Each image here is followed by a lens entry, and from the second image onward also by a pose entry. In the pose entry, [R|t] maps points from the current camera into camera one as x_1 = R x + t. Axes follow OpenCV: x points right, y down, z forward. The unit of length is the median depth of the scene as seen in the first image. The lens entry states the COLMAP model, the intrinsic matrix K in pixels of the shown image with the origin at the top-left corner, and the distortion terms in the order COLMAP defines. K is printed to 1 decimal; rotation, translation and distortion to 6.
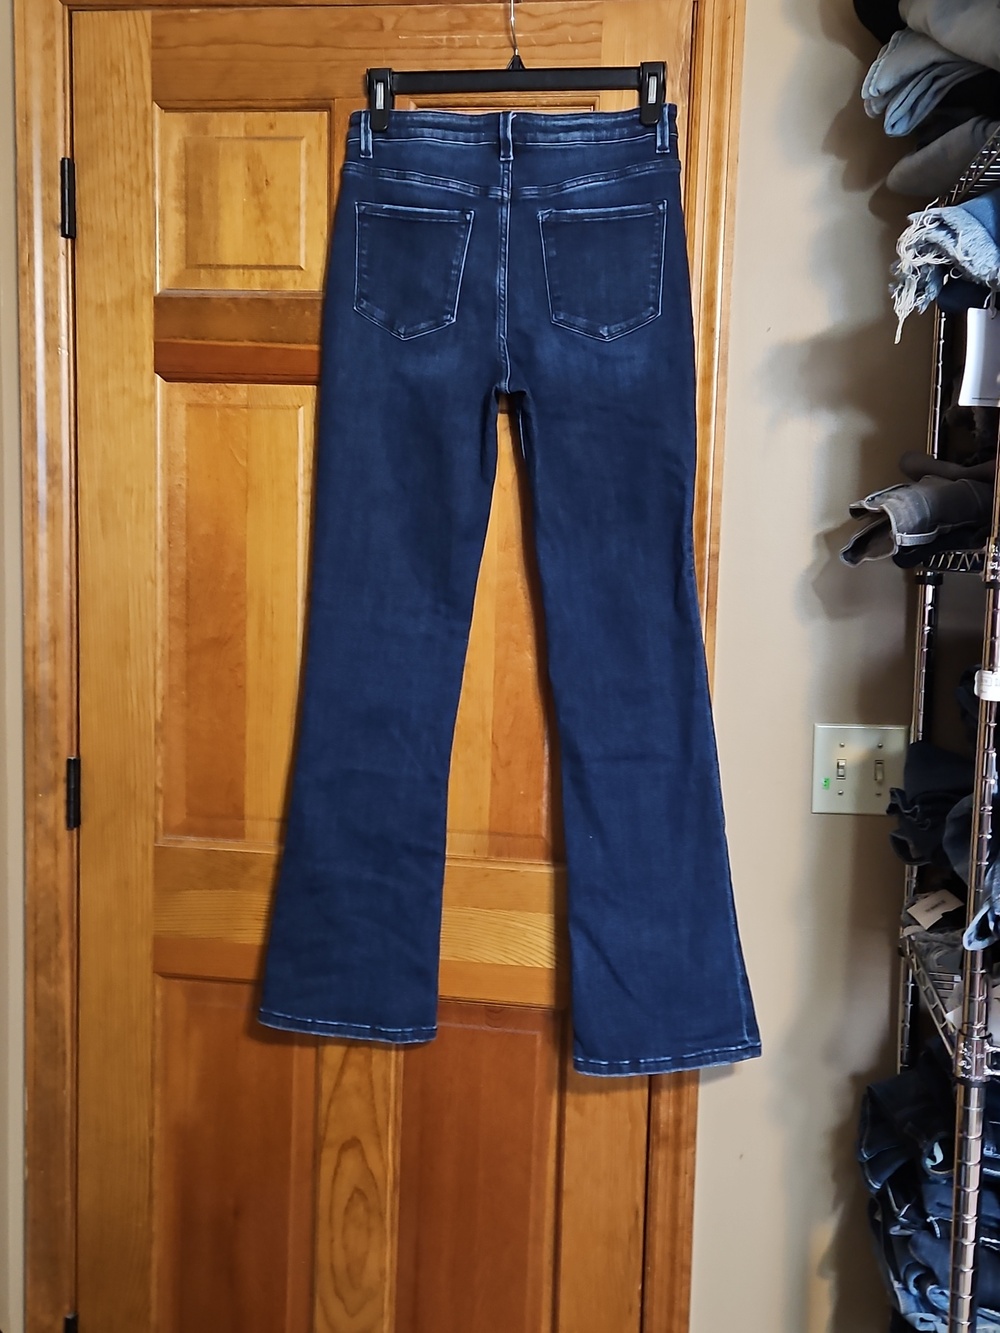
lens RADIAL K [[1458.0, 0, 523.4], [0, 1458.0, 673.6], [0, 0, 1]] dist [0.102190, -0.133739]
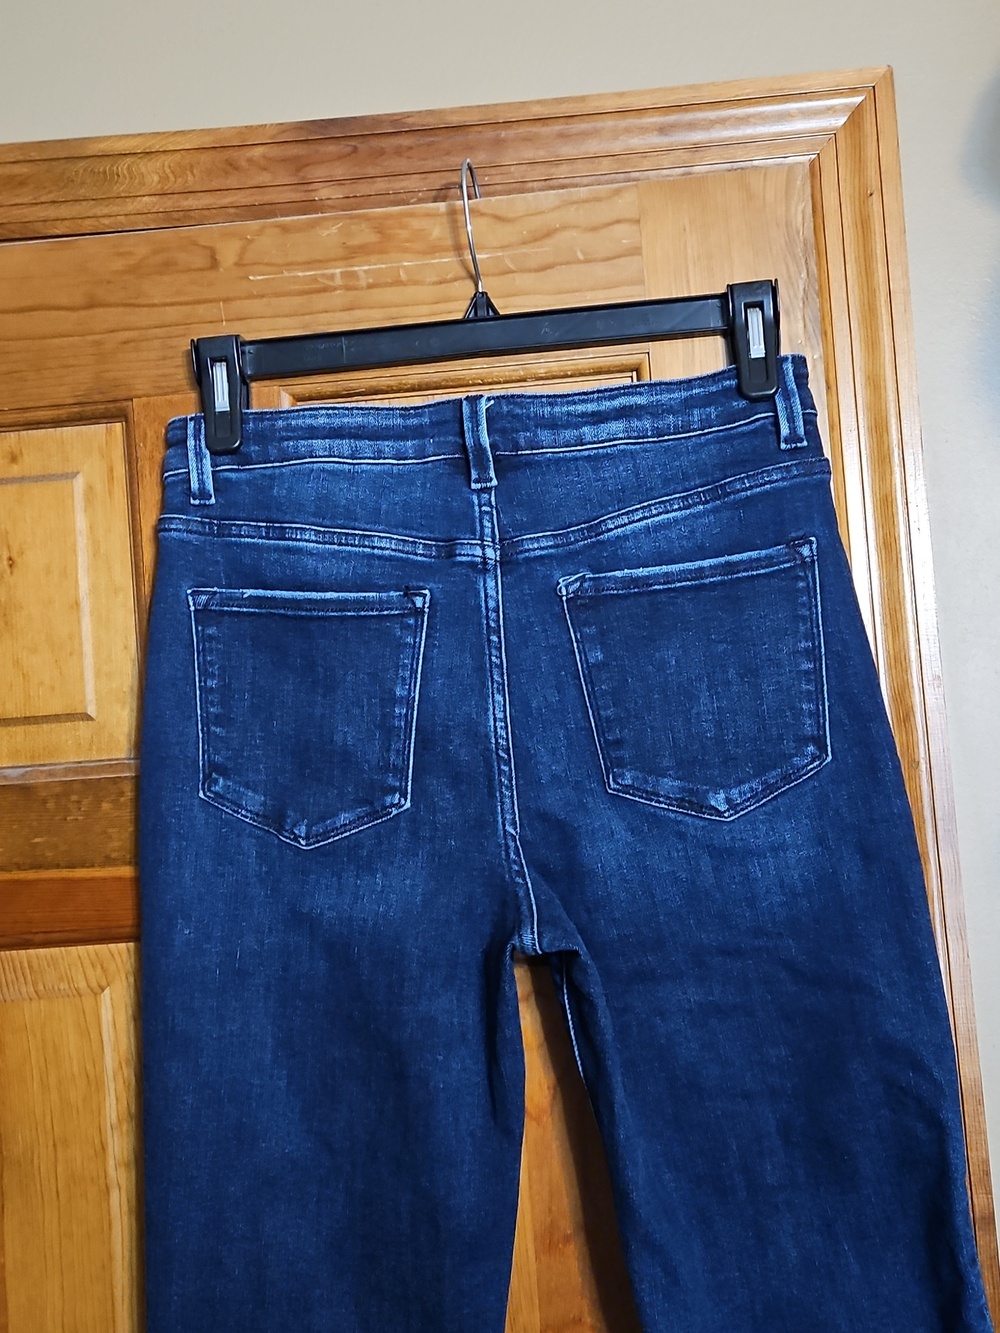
lens RADIAL K [[1453.8, 0, 538.7], [0, 1453.8, 689.1], [0, 0, 1]] dist [0.105369, -0.142953]
pose [[0.991543, -0.097218, 0.085968, -0.040701], [0.109781, 0.981618, -0.156120, -0.192116], [-0.069210, 0.164237, 0.983990, 0.497755]]
